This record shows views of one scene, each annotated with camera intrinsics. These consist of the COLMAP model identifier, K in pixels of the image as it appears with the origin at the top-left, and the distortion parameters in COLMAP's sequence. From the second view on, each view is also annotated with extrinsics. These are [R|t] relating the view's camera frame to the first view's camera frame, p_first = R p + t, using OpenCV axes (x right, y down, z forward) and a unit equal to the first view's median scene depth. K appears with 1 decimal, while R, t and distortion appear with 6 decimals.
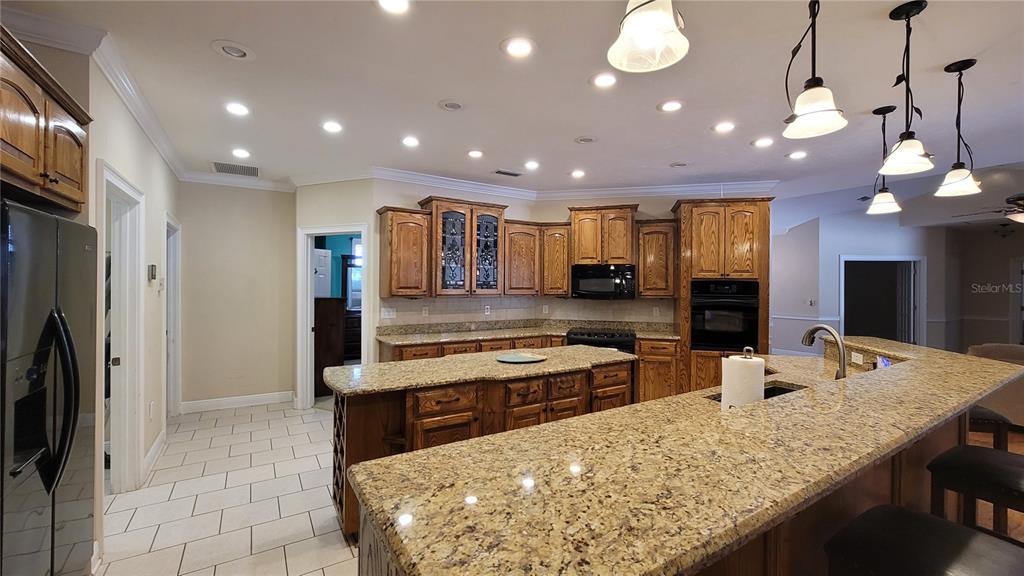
lens RADIAL K [[414.3, 0, 514.8], [0, 414.3, 283.8], [0, 0, 1]] dist [-0.002609, 0.001523]
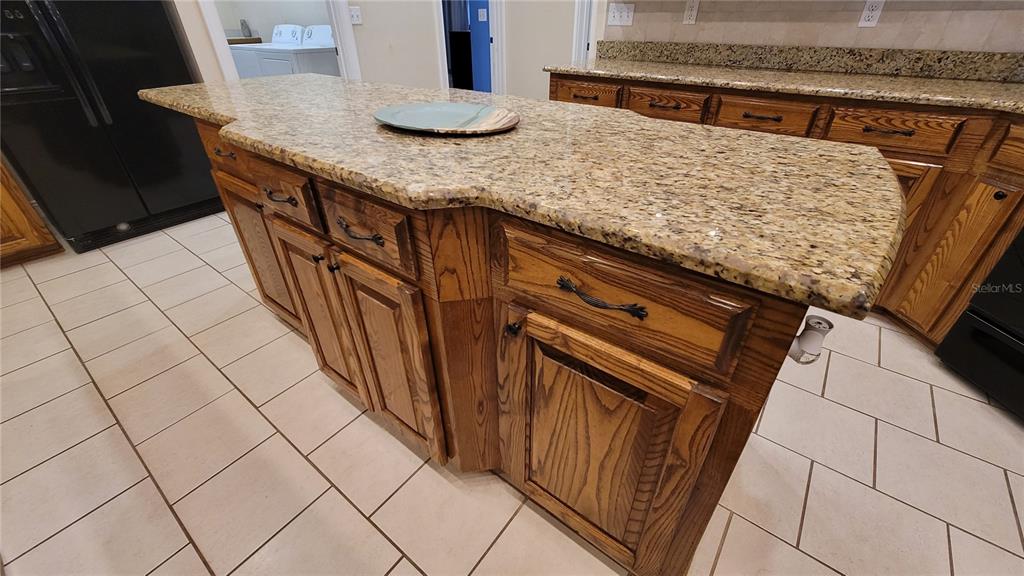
lens RADIAL K [[414.3, 0, 513.5], [0, 414.3, 282.8], [0, 0, 1]] dist [-0.002609, 0.001523]
pose [[0.344952, 0.502608, -0.792713, 0.261452], [0.007979, 0.842950, 0.537933, 0.073378], [0.938587, -0.191886, 0.286767, 0.631315]]
